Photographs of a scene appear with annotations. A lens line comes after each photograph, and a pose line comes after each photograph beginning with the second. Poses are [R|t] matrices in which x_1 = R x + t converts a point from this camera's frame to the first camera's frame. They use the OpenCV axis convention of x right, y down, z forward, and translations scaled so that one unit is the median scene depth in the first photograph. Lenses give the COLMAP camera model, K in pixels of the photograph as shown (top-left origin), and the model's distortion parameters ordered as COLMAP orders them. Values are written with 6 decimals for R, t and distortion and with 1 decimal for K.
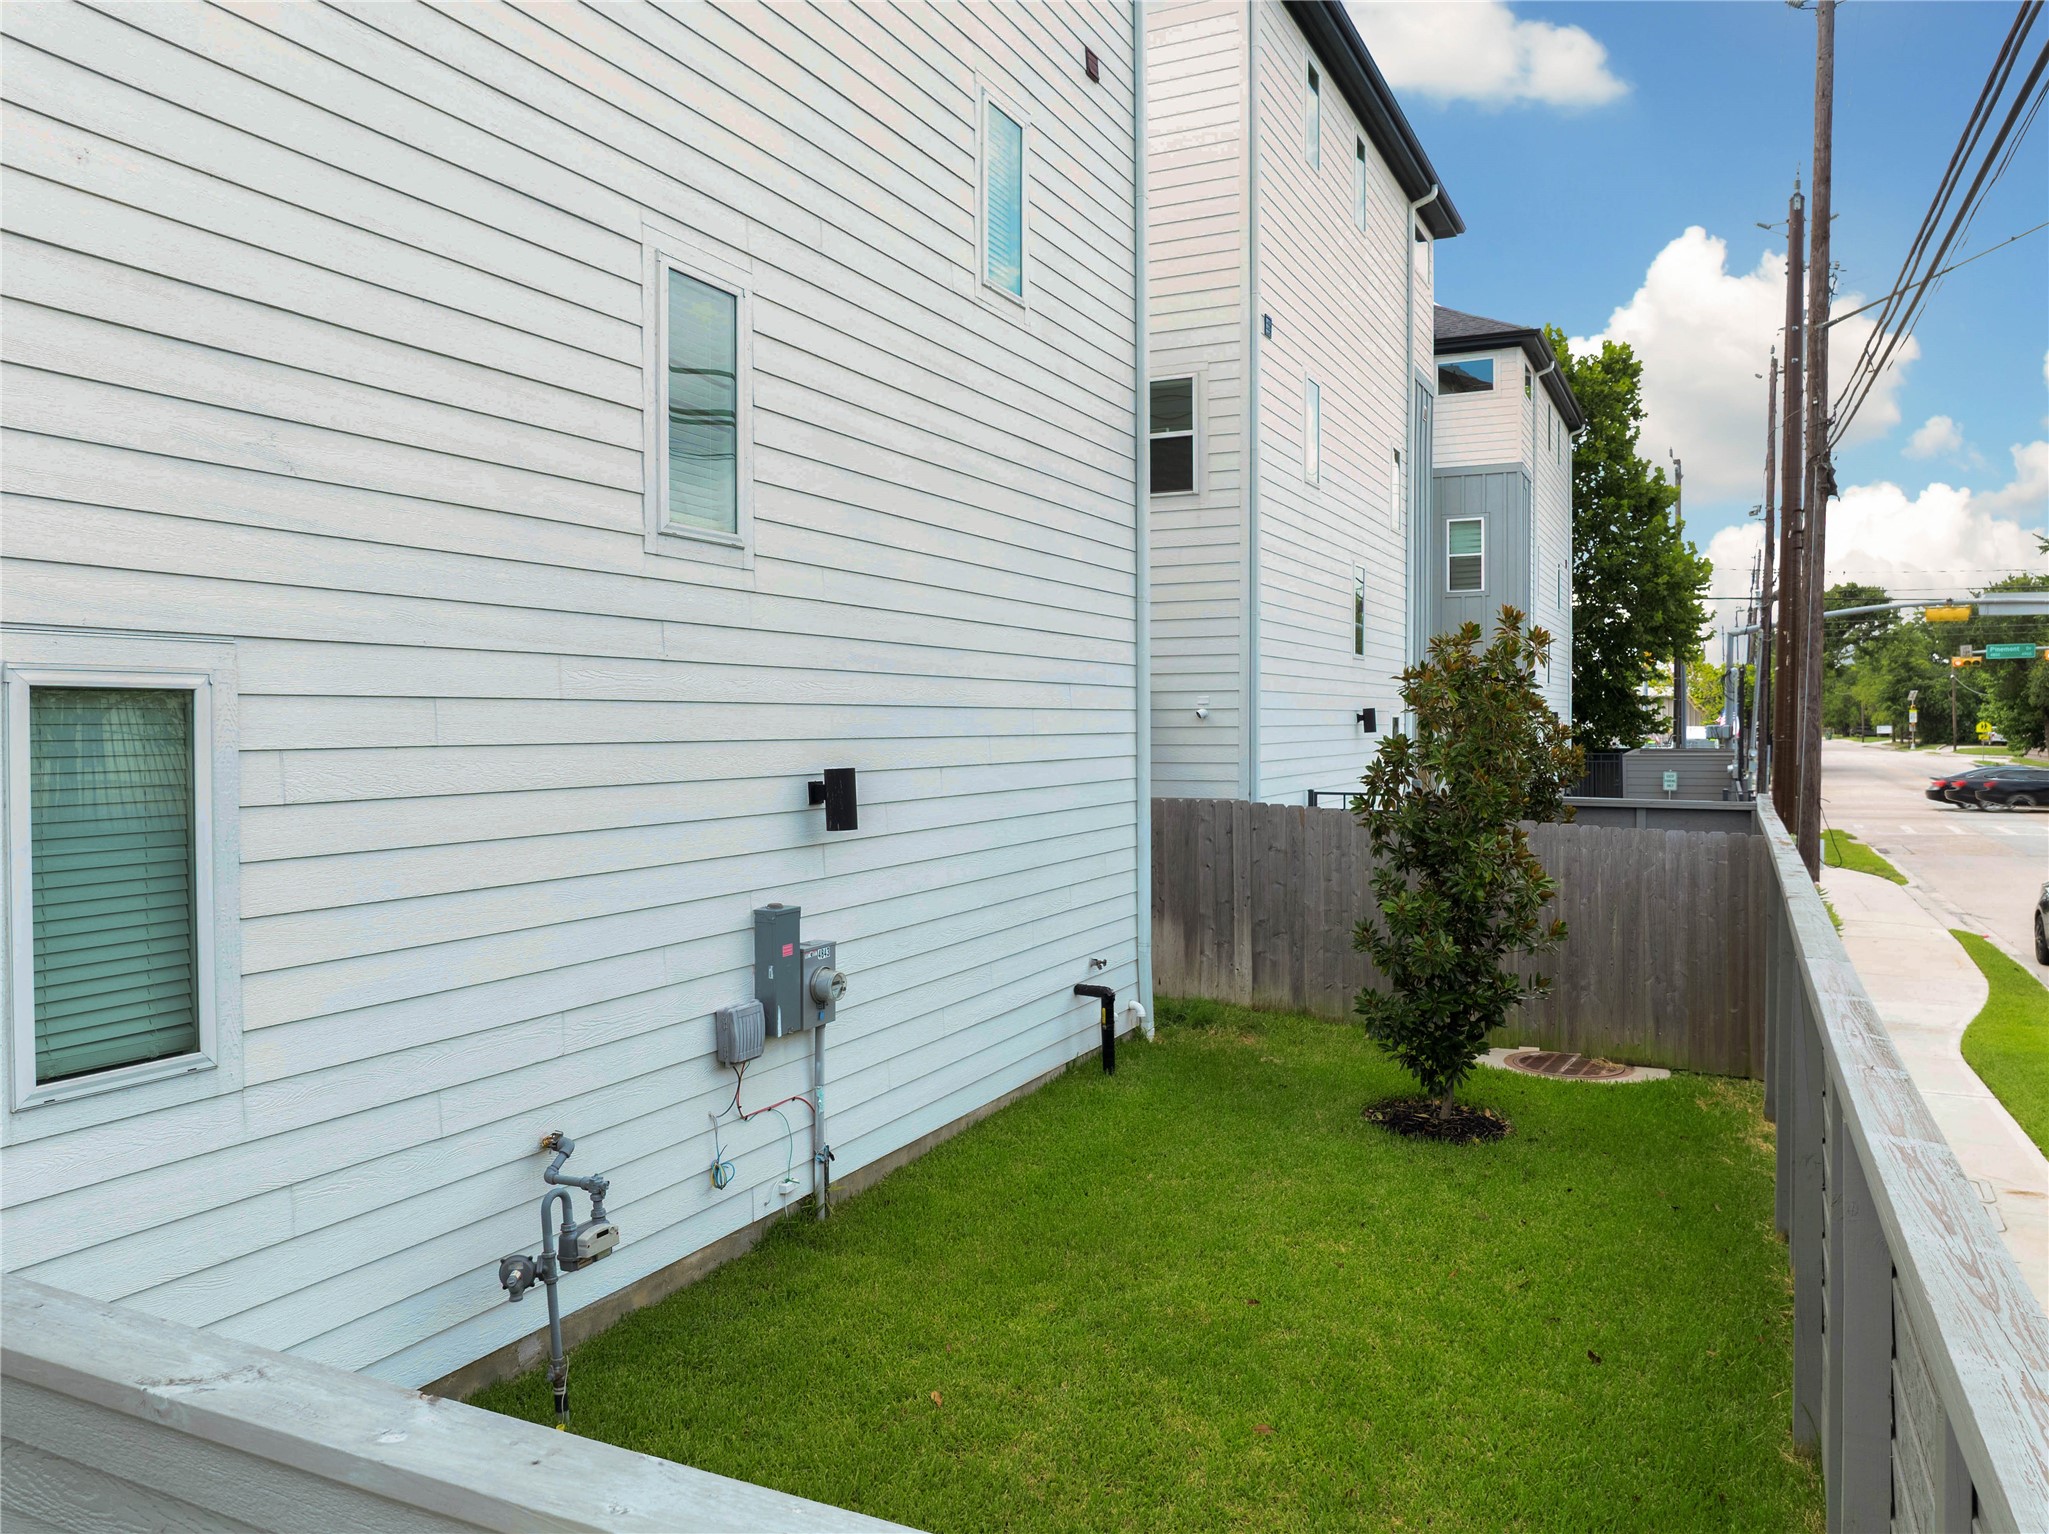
lens RADIAL K [[1469.8, 0, 1024.5], [0, 1469.8, 767.0], [0, 0, 1]] dist [-0.060287, 0.030924]
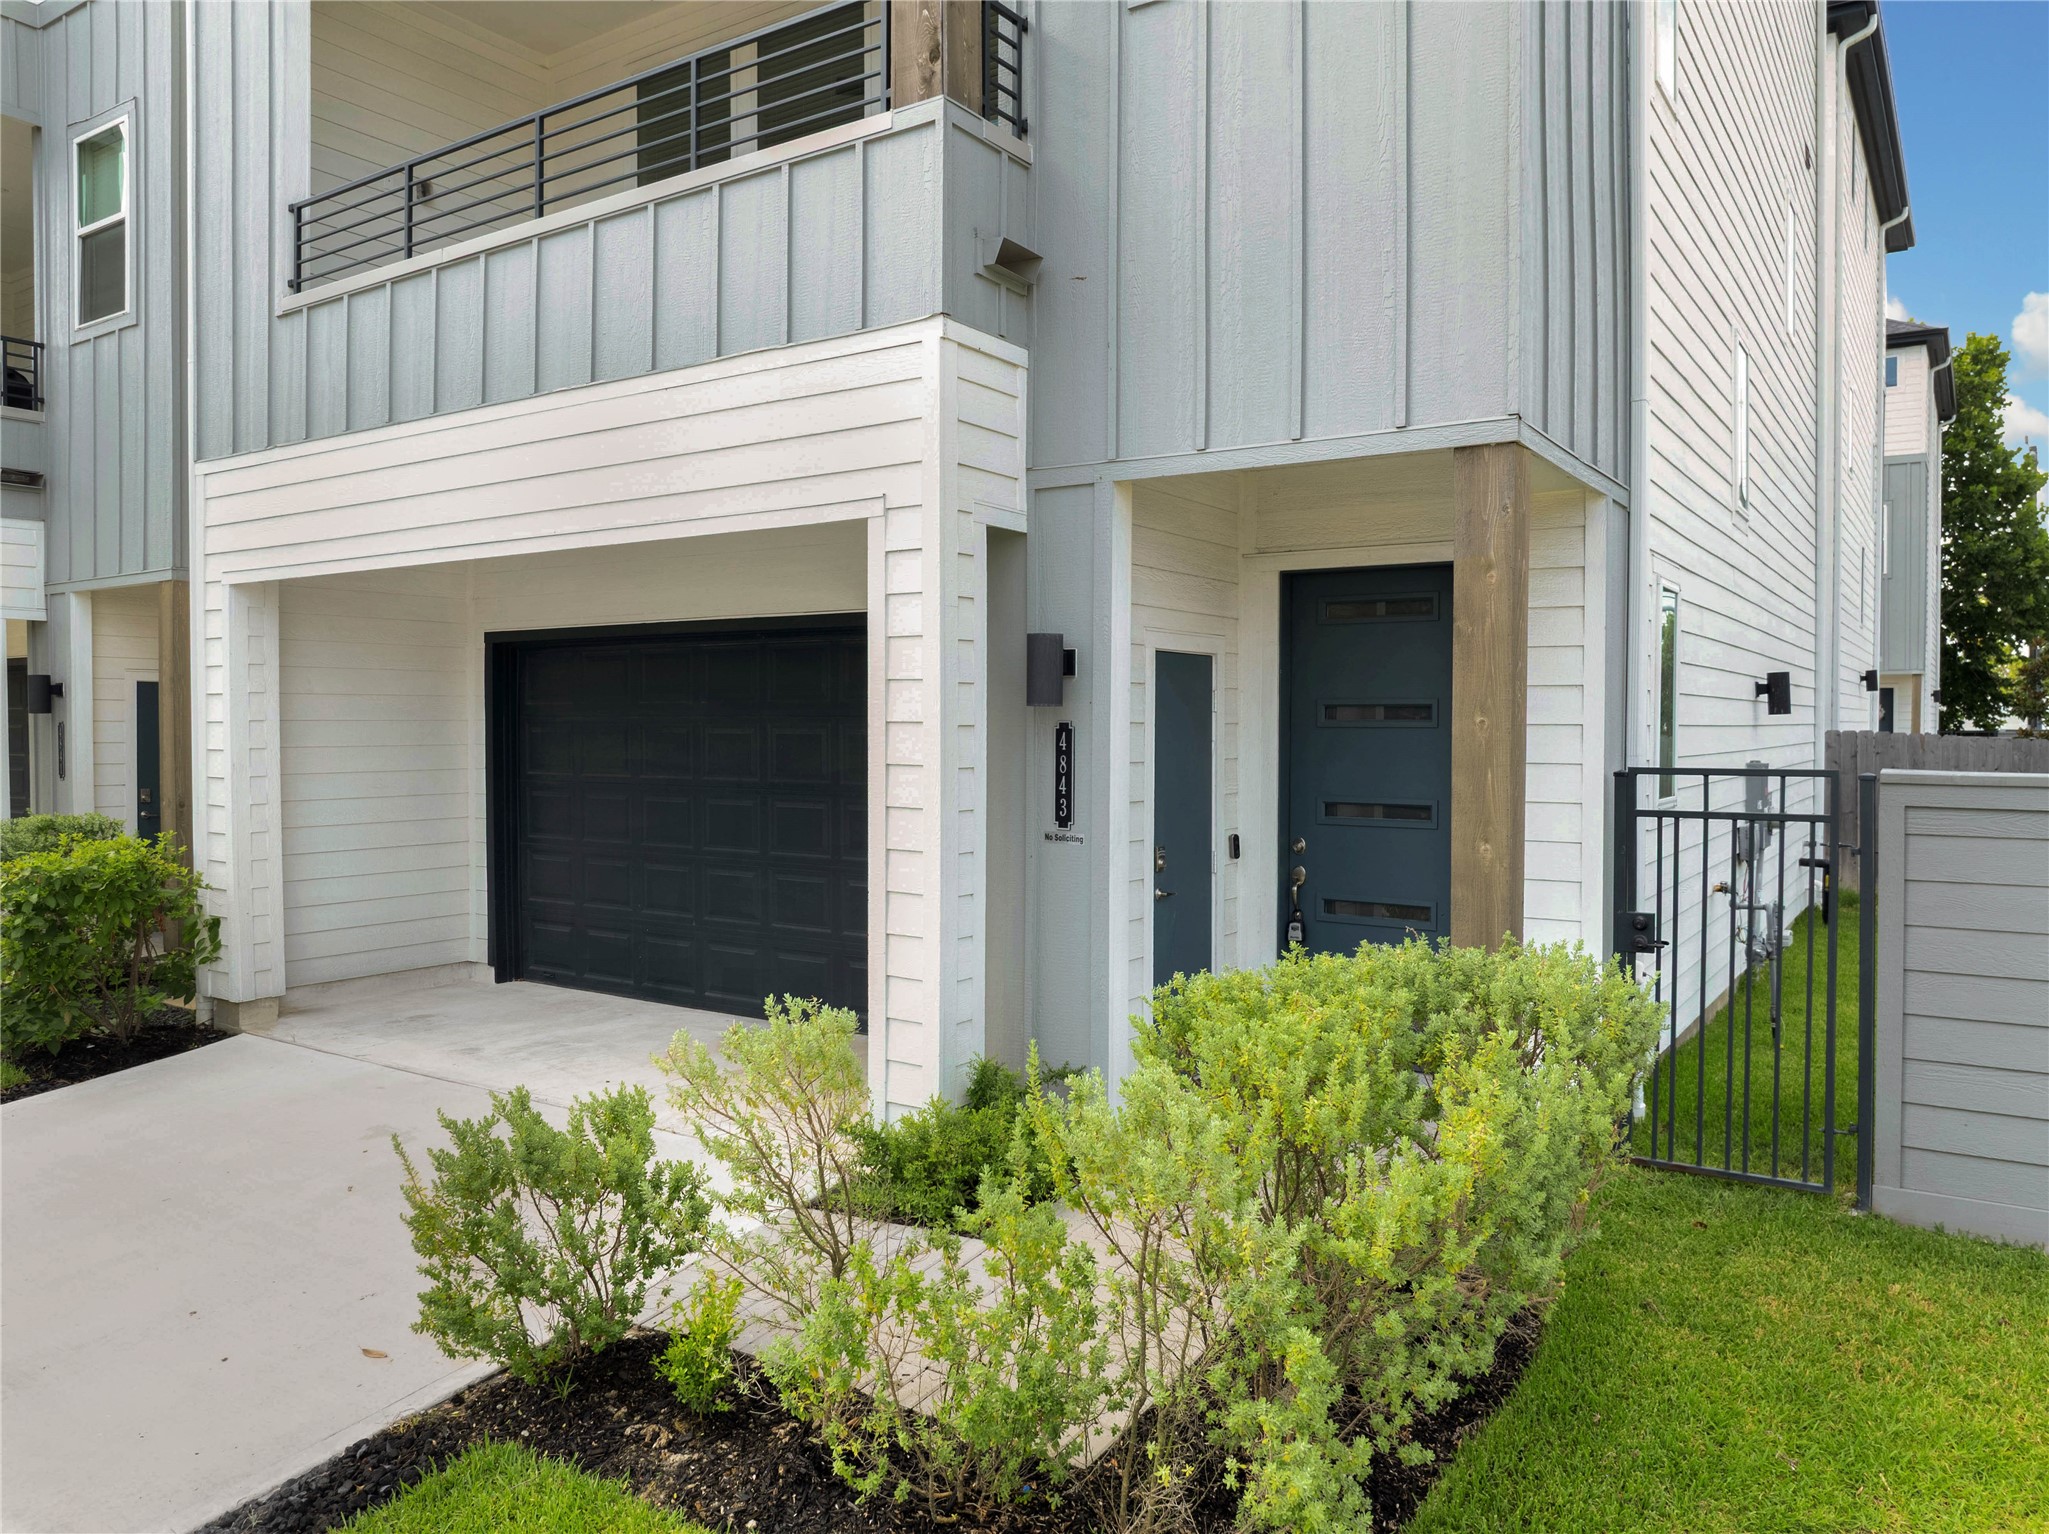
lens RADIAL K [[1469.8, 0, 1024.5], [0, 1469.8, 767.0], [0, 0, 1]] dist [-0.060287, 0.030924]
pose [[0.990742, 0.006348, -0.135612, -0.128498], [-0.006358, 0.999980, 0.000360, 0.018854], [0.135611, 0.000506, 0.990762, -0.102609]]
